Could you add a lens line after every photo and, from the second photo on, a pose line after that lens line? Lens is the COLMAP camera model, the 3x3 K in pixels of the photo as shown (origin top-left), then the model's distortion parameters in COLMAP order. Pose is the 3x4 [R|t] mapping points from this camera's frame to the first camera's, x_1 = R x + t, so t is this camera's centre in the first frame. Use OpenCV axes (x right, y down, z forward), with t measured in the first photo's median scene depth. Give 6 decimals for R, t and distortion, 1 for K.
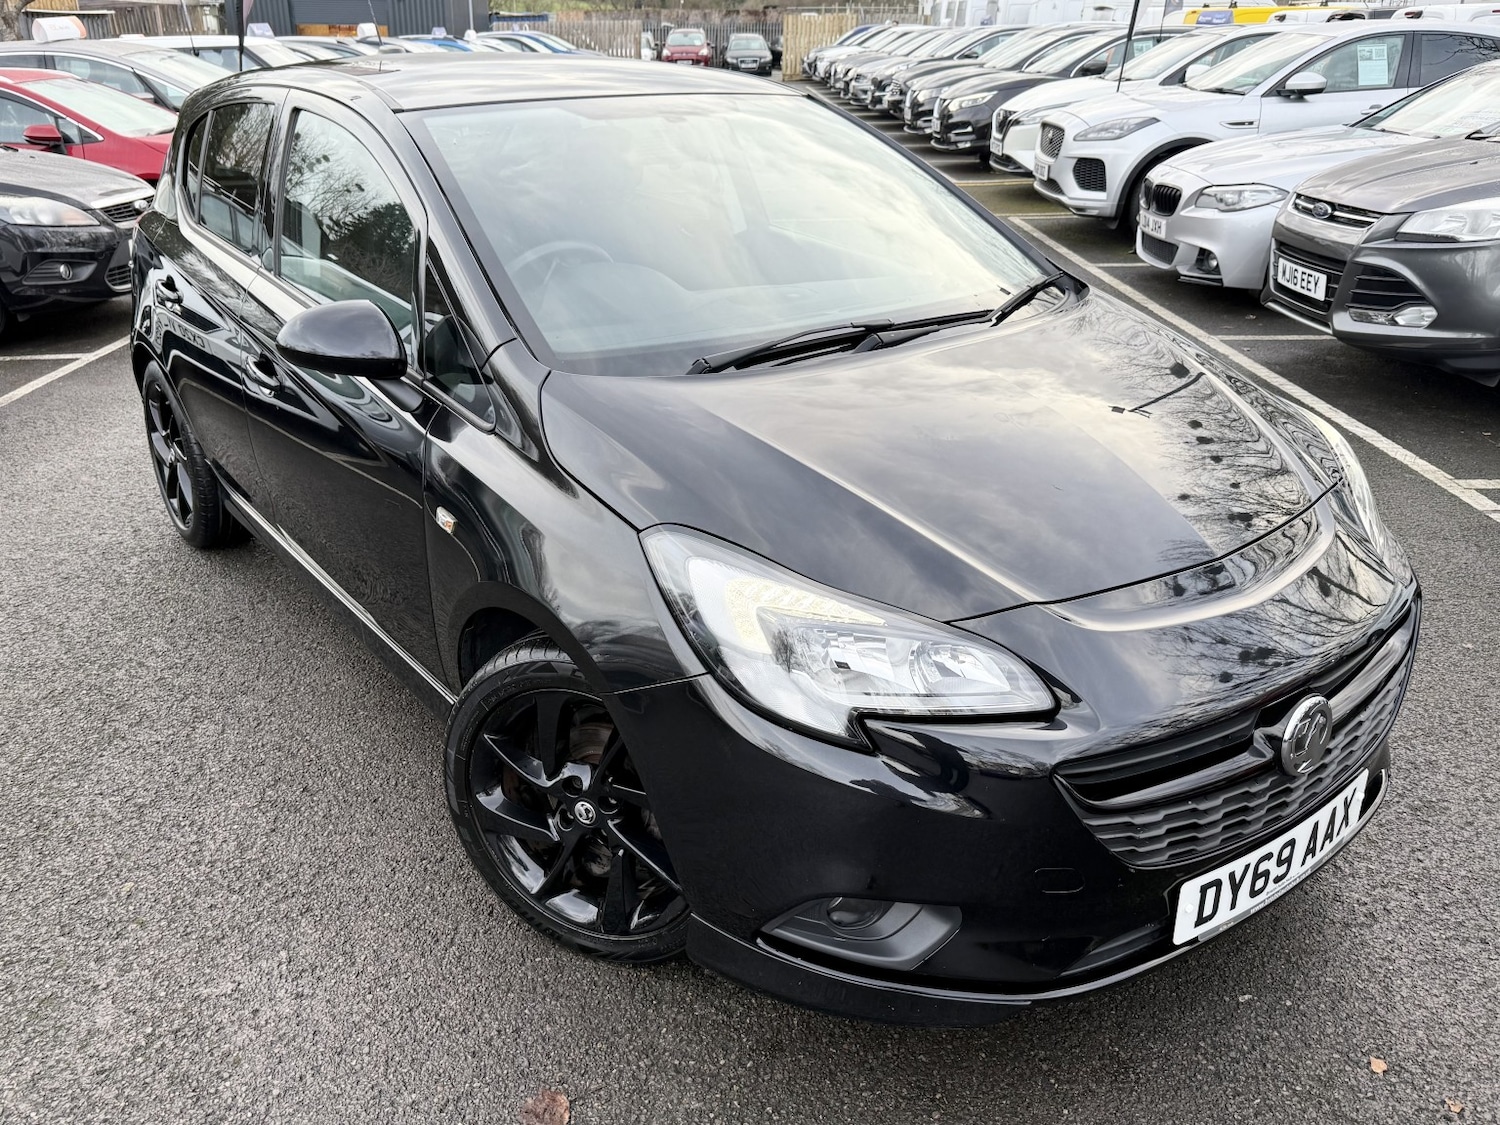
lens RADIAL K [[1263.3, 0, 747.3], [0, 1263.3, 559.9], [0, 0, 1]] dist [0.016280, -0.025815]
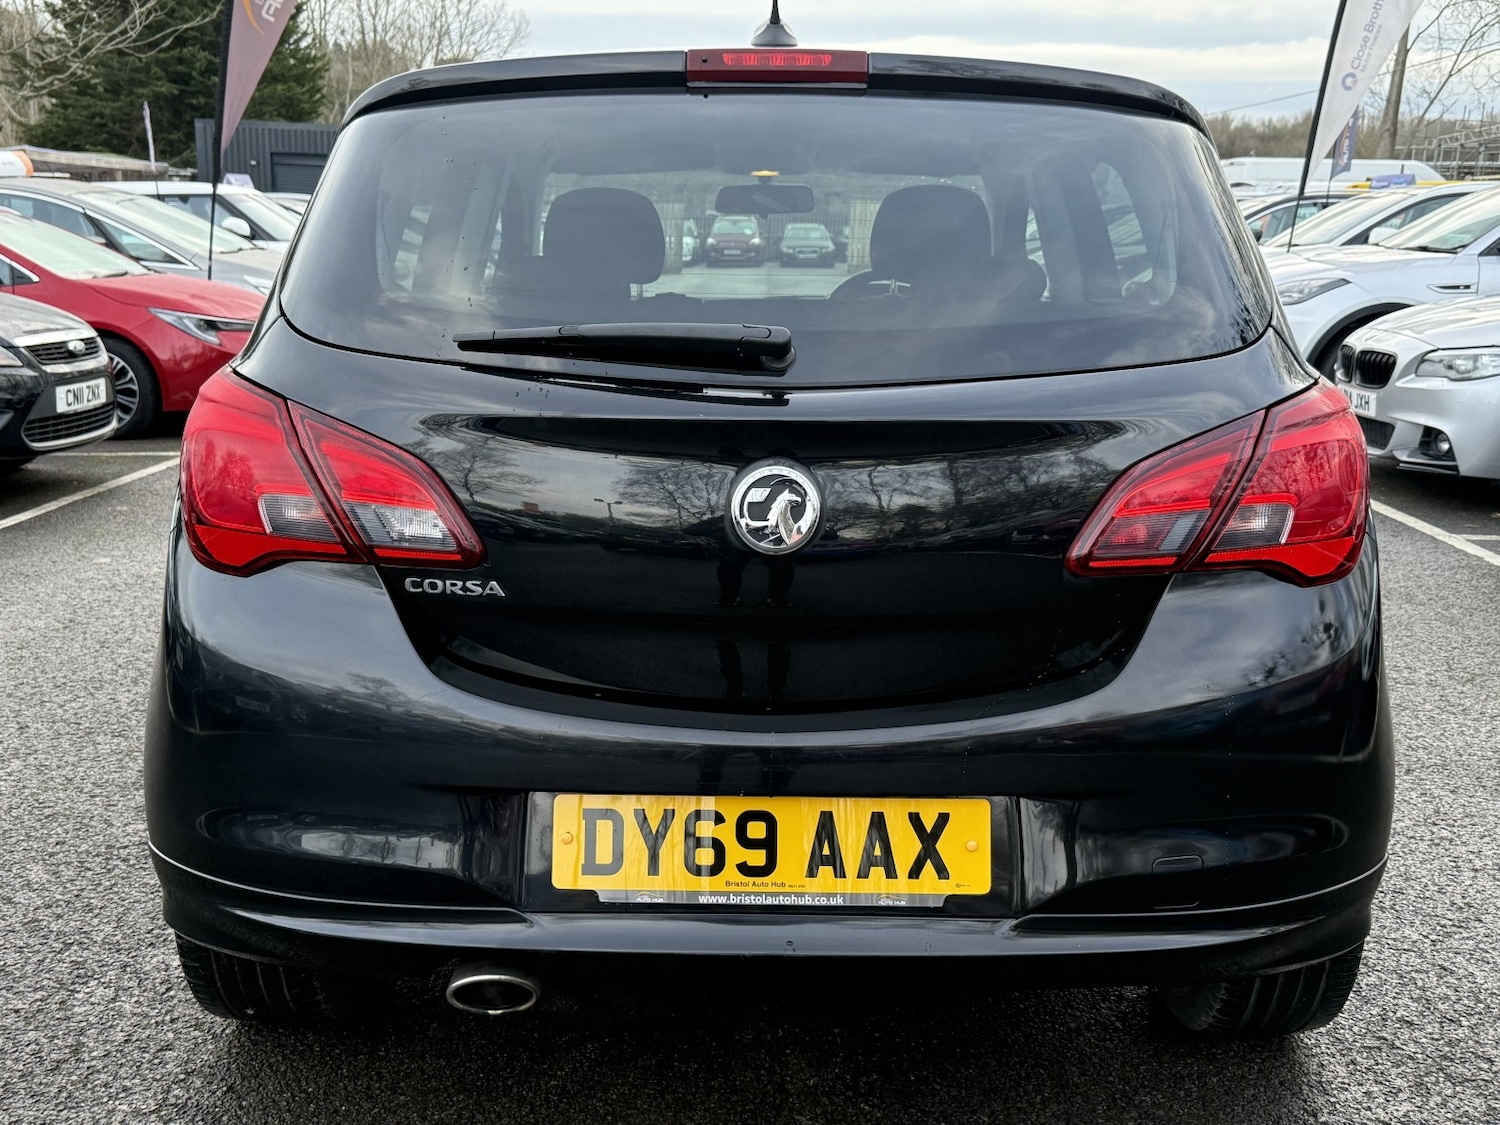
lens RADIAL K [[1559.8, 0, 744.4], [0, 1559.8, 560.5], [0, 0, 1]] dist [0.096712, -0.208534]
pose [[0.999259, 0.022841, -0.030995, -0.028382], [-0.028128, 0.982787, -0.182589, 0.023258], [0.026291, 0.183326, 0.982701, 0.068610]]
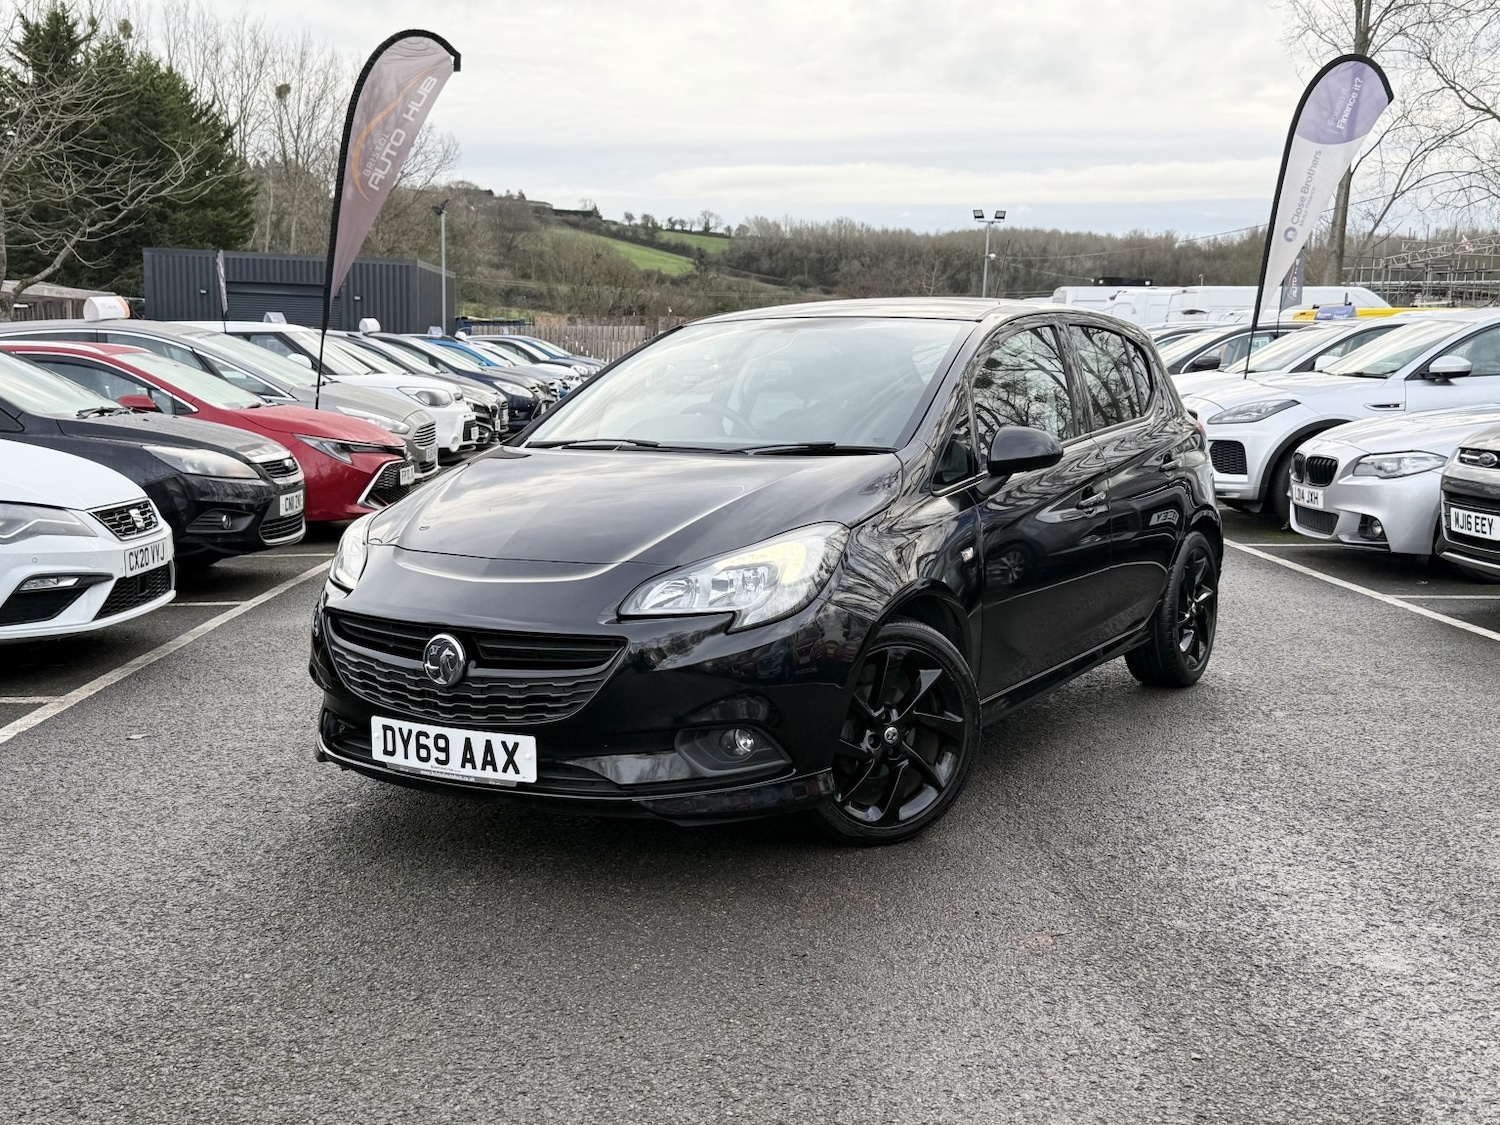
lens RADIAL K [[1655.9, 0, 750.0], [0, 1655.9, 562.5], [0, 0, 1]] dist [0.187987, -0.426605]
pose [[0.999906, 0.007526, 0.011446, -0.147409], [-0.004239, 0.964552, -0.263859, 0.152428], [-0.013026, 0.263785, 0.964493, -0.271847]]
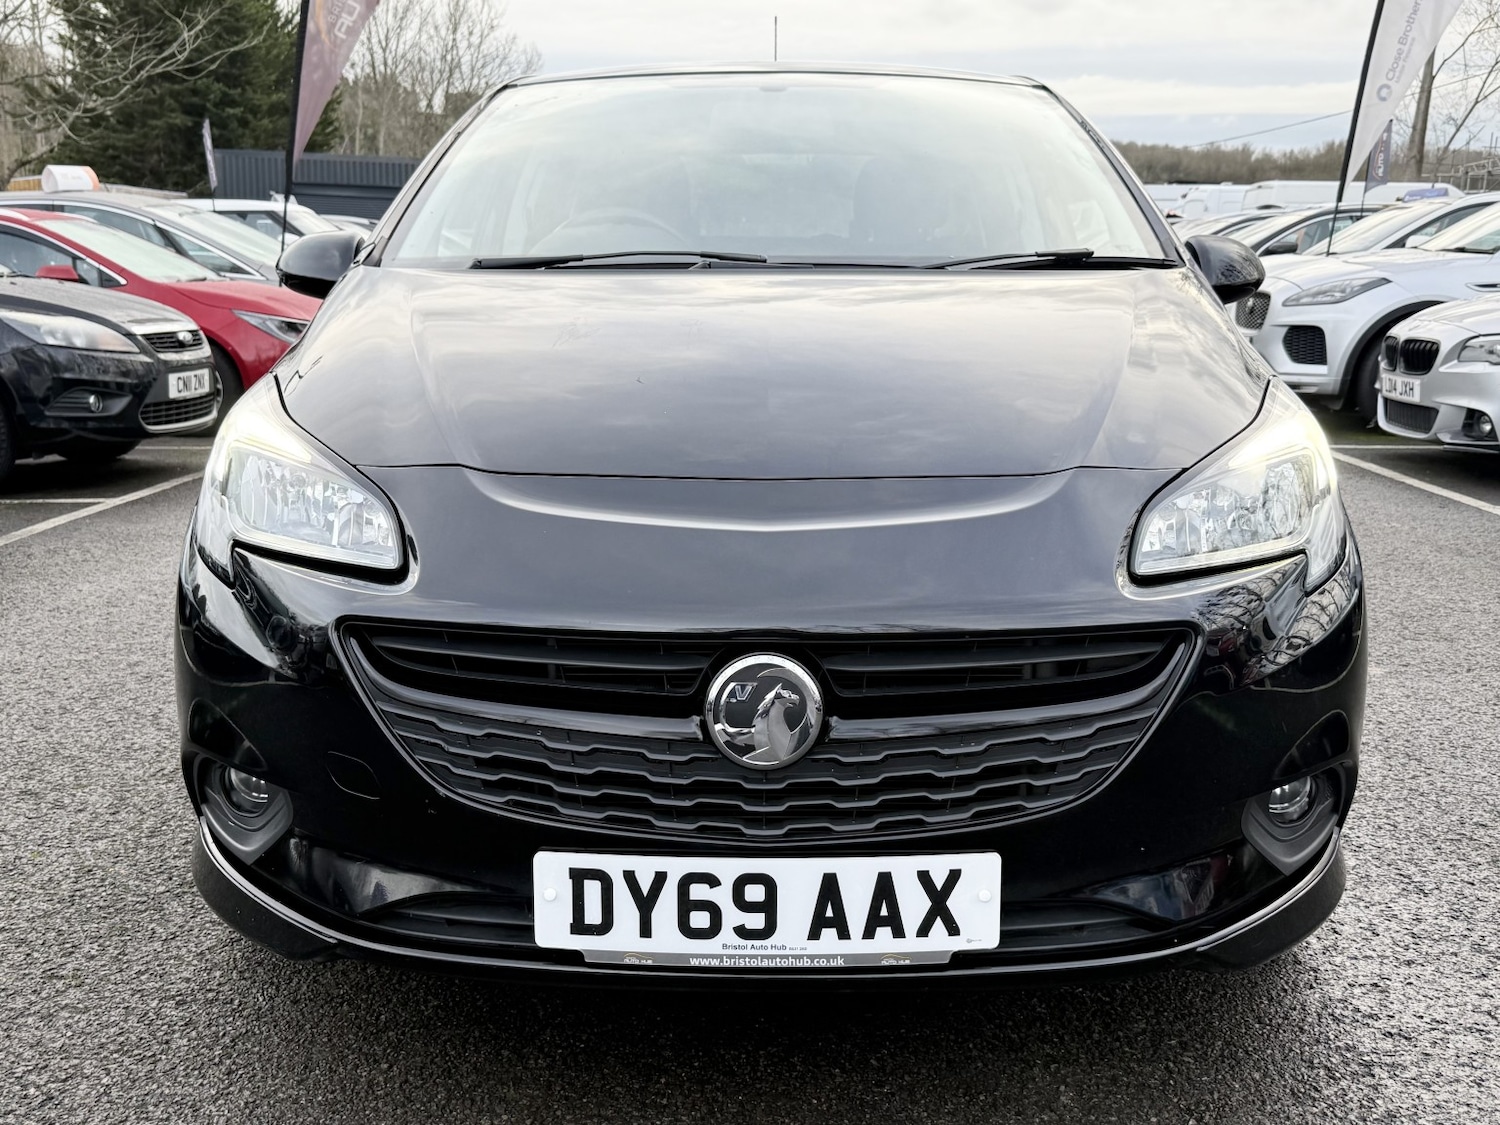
lens RADIAL K [[1595.9, 0, 747.8], [0, 1595.9, 567.5], [0, 0, 1]] dist [0.100114, -0.218624]
pose [[0.999123, 0.020220, -0.036663, -0.070403], [-0.027272, 0.978708, -0.203437, 0.084721], [0.031768, 0.204258, 0.978401, -0.002616]]
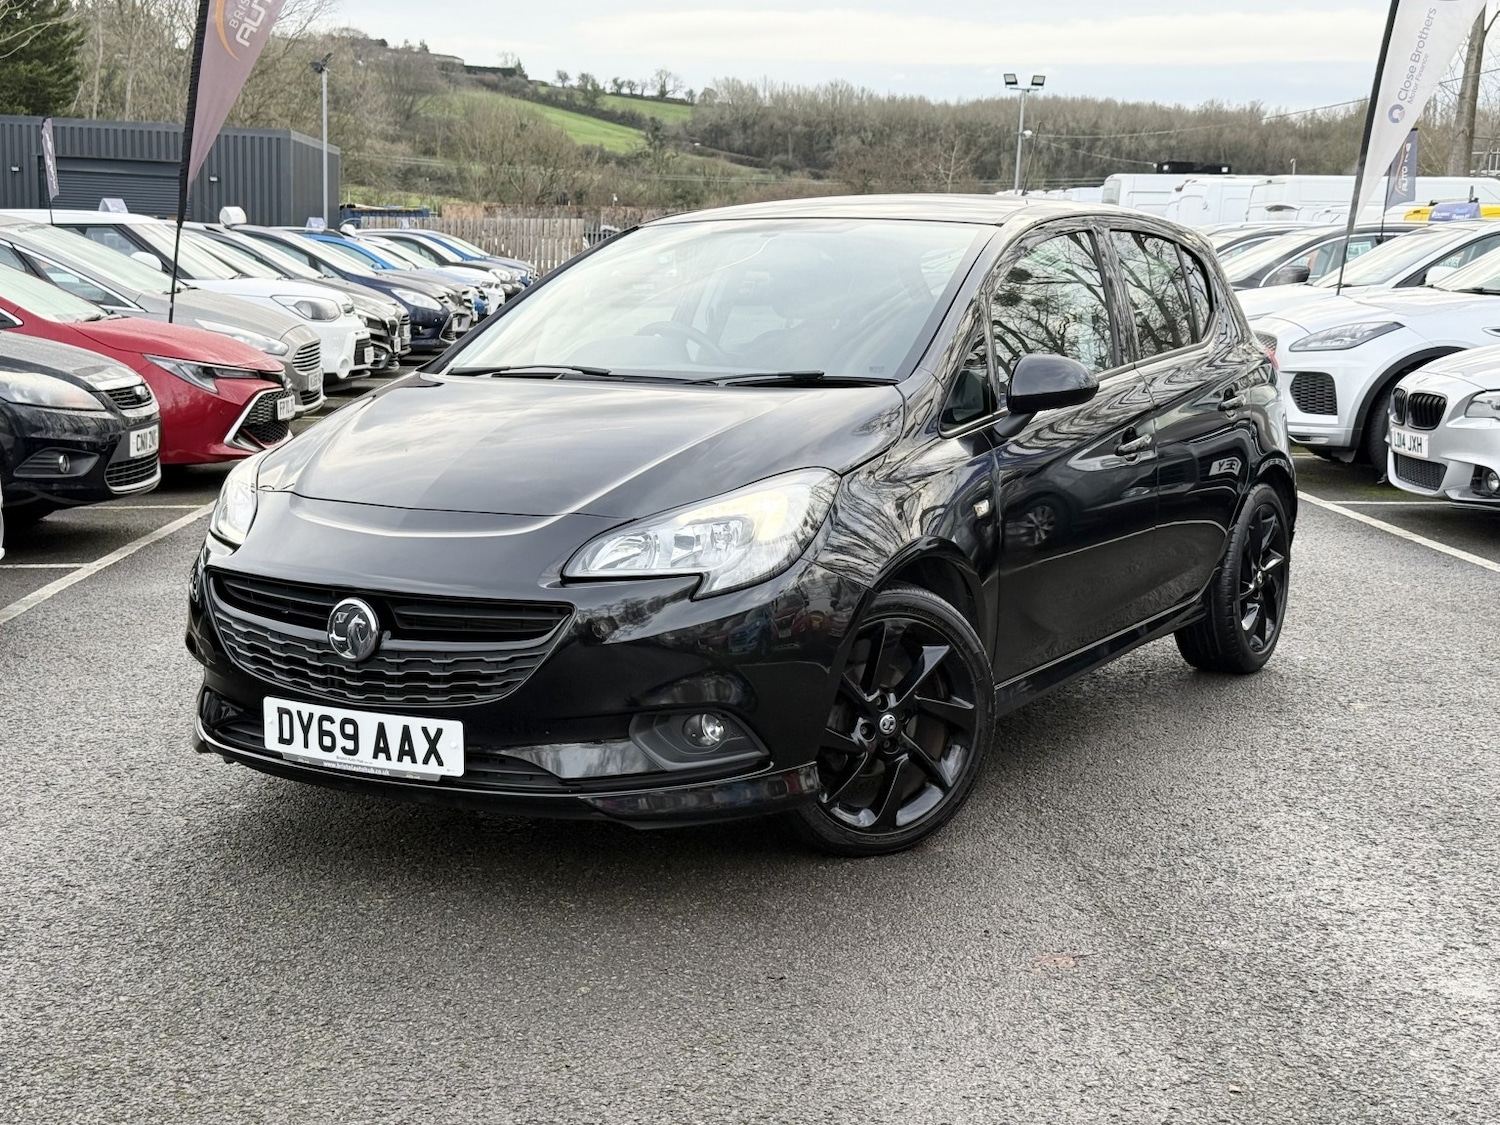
lens RADIAL K [[2121.5, 0, 747.3], [0, 2121.5, 565.3], [0, 0, 1]] dist [0.172404, -0.345975]
pose [[0.999552, 0.013854, 0.026516, -0.149243], [-0.006940, 0.969507, -0.244965, 0.165903], [-0.029101, 0.244672, 0.969169, -0.311856]]
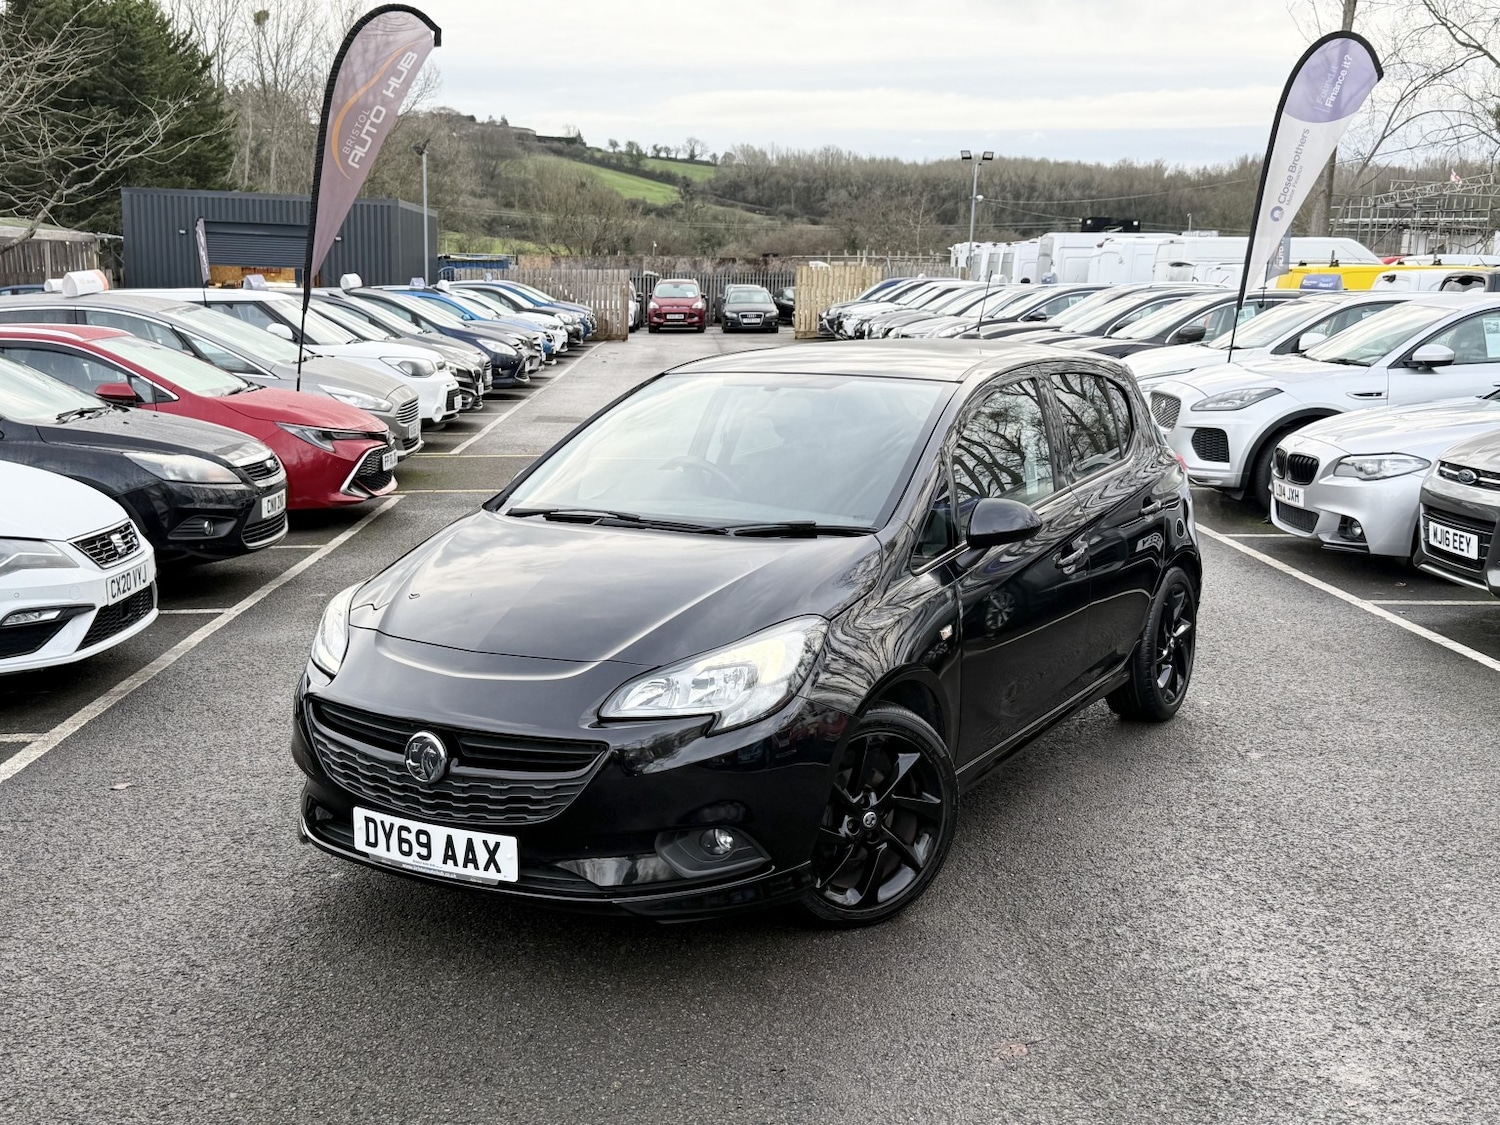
lens RADIAL K [[1655.9, 0, 750.0], [0, 1655.9, 562.5], [0, 0, 1]] dist [0.187987, -0.426605]
pose [[0.999763, 0.007843, 0.020321, -0.145735], [-0.003099, 0.974657, -0.223685, 0.093953], [-0.021560, 0.223569, 0.974450, -0.290283]]
